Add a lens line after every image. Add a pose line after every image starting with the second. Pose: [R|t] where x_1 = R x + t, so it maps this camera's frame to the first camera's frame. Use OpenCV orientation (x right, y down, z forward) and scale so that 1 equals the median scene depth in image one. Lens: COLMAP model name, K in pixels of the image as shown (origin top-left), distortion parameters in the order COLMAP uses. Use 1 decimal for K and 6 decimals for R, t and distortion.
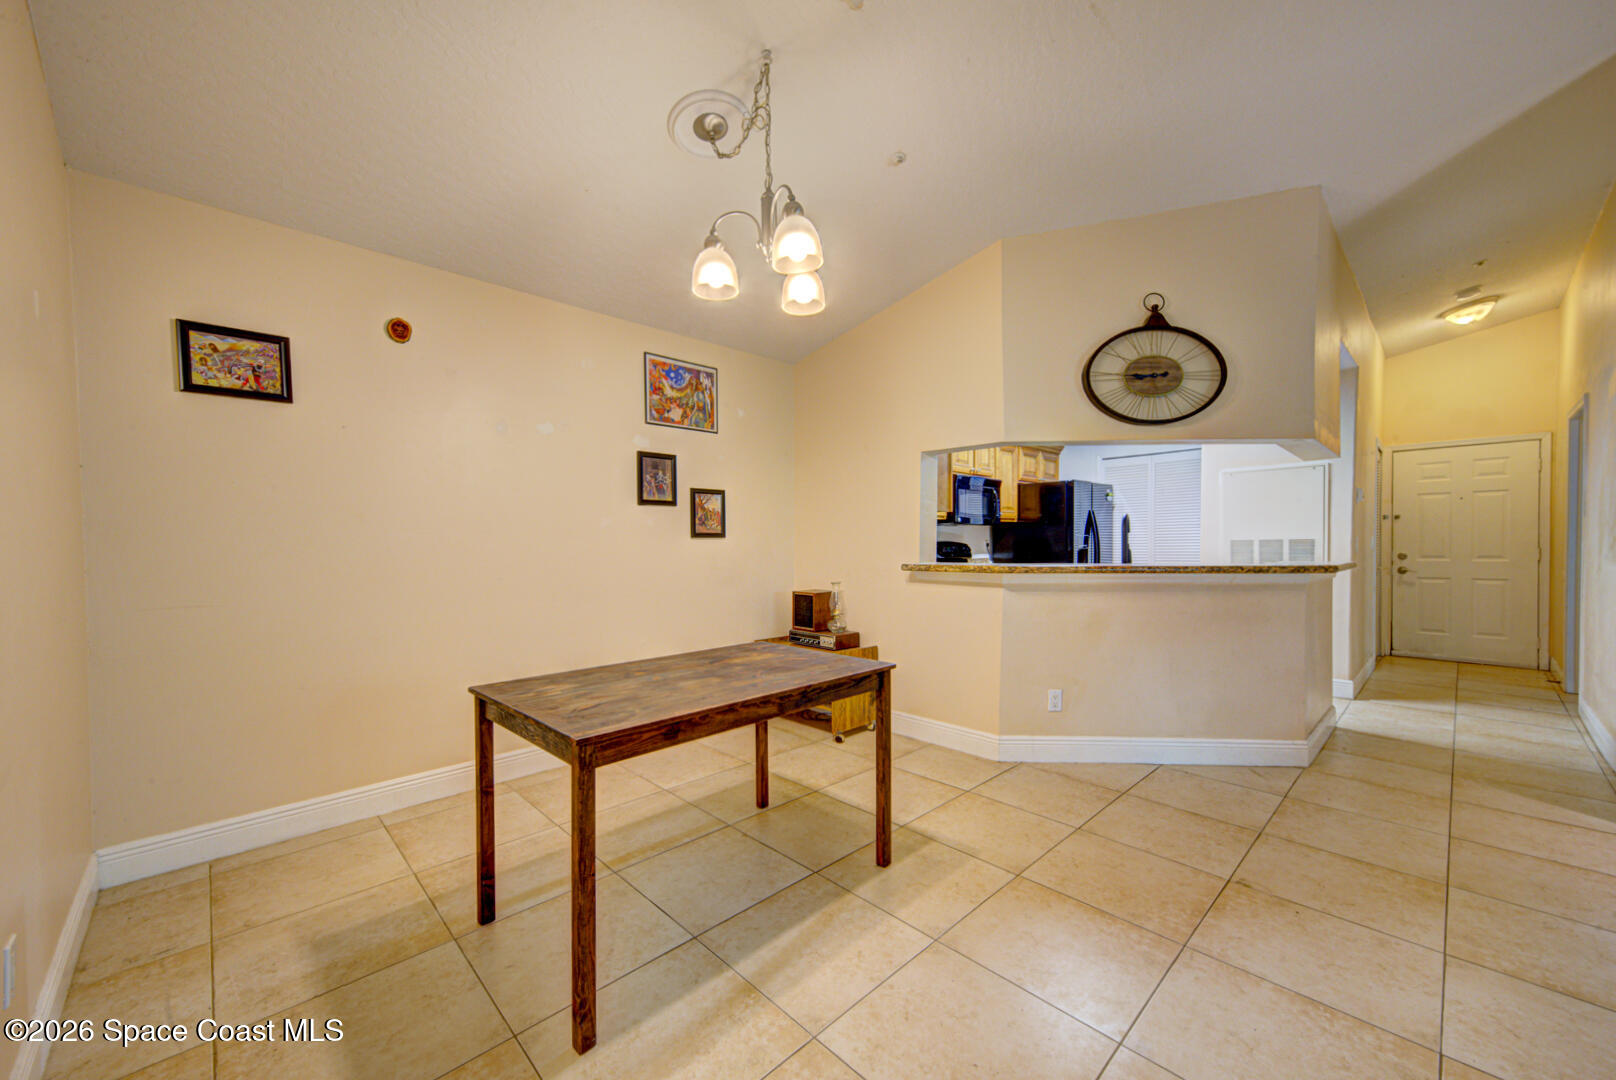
lens RADIAL K [[627.4, 0, 803.9], [0, 627.4, 541.4], [0, 0, 1]] dist [0.023120, -0.000397]
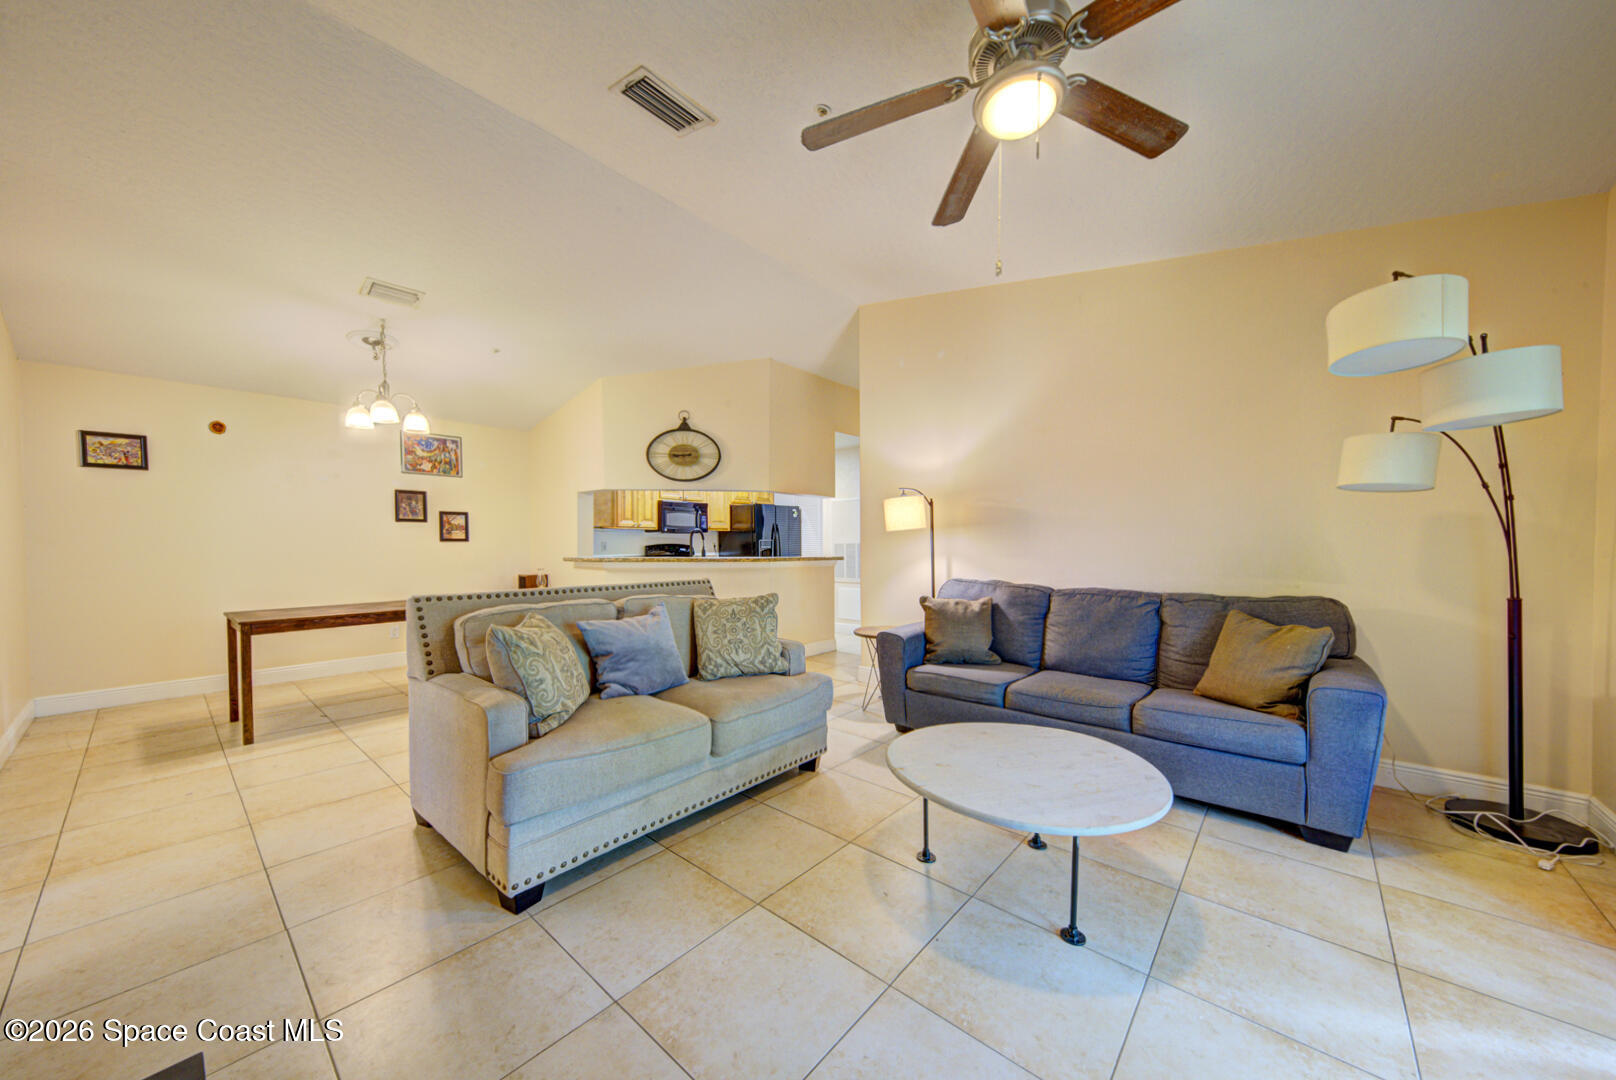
lens RADIAL K [[559.4, 0, 815.2], [0, 559.4, 543.1], [0, 0, 1]] dist [-0.001256, -0.000170]
pose [[0.993460, 0.003525, 0.114127, 0.660980], [-0.003988, 0.999985, 0.003832, -0.011745], [-0.114112, -0.004262, 0.993459, -0.589726]]
